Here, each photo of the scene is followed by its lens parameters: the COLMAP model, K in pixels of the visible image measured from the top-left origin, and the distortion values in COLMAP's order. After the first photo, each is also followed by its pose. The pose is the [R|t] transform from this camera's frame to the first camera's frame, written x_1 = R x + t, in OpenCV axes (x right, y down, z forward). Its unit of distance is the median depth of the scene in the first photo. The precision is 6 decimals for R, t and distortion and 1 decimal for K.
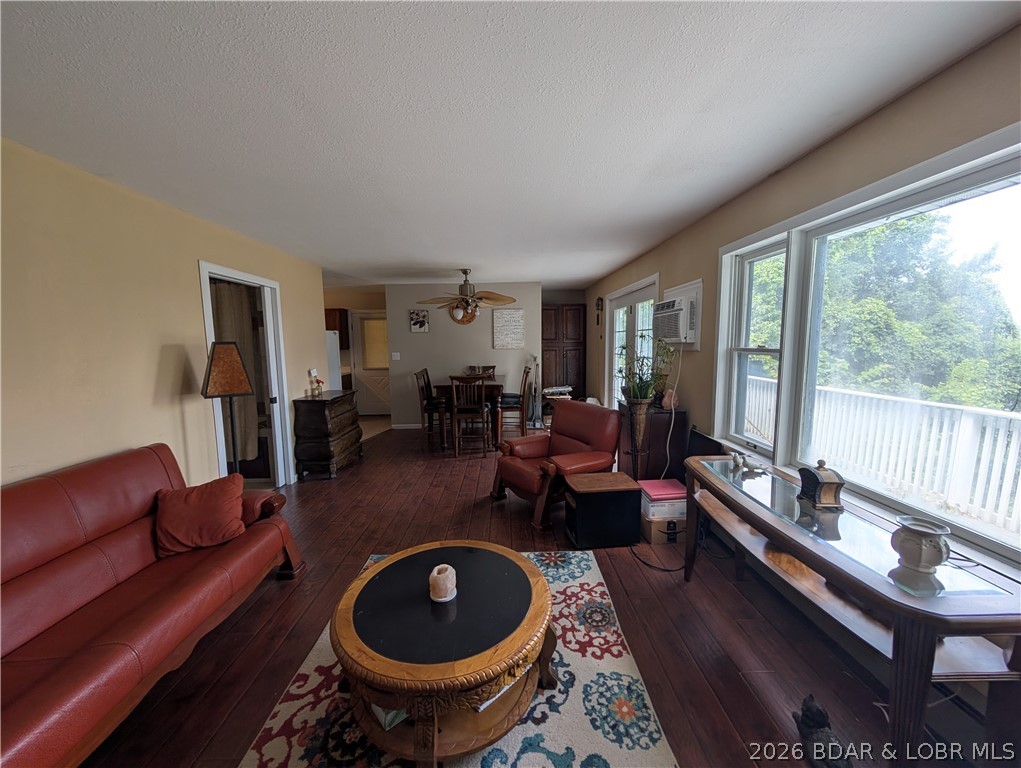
lens RADIAL K [[390.9, 0, 509.5], [0, 390.9, 388.9], [0, 0, 1]] dist [0.000785, -0.000509]
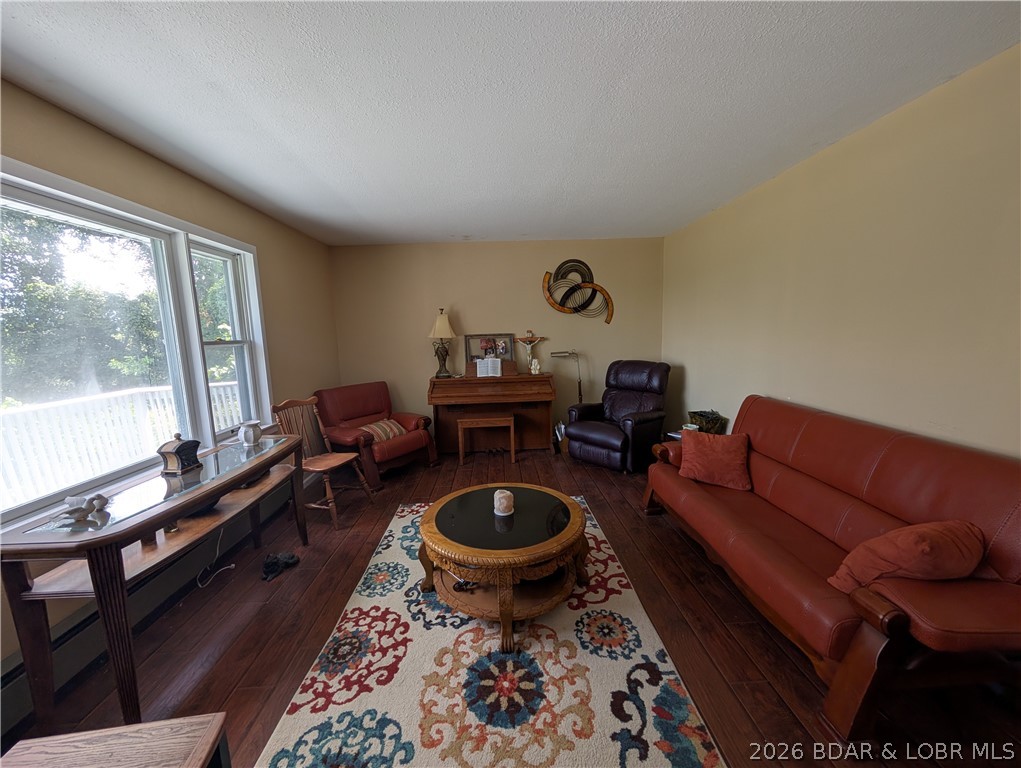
lens RADIAL K [[390.9, 0, 509.6], [0, 390.9, 383.3], [0, 0, 1]] dist [0.000785, -0.000509]
pose [[-0.998876, 0.044597, -0.016044, -0.158983], [0.039081, 0.966539, 0.253525, -0.191231], [0.026814, 0.252613, -0.967196, 1.853871]]
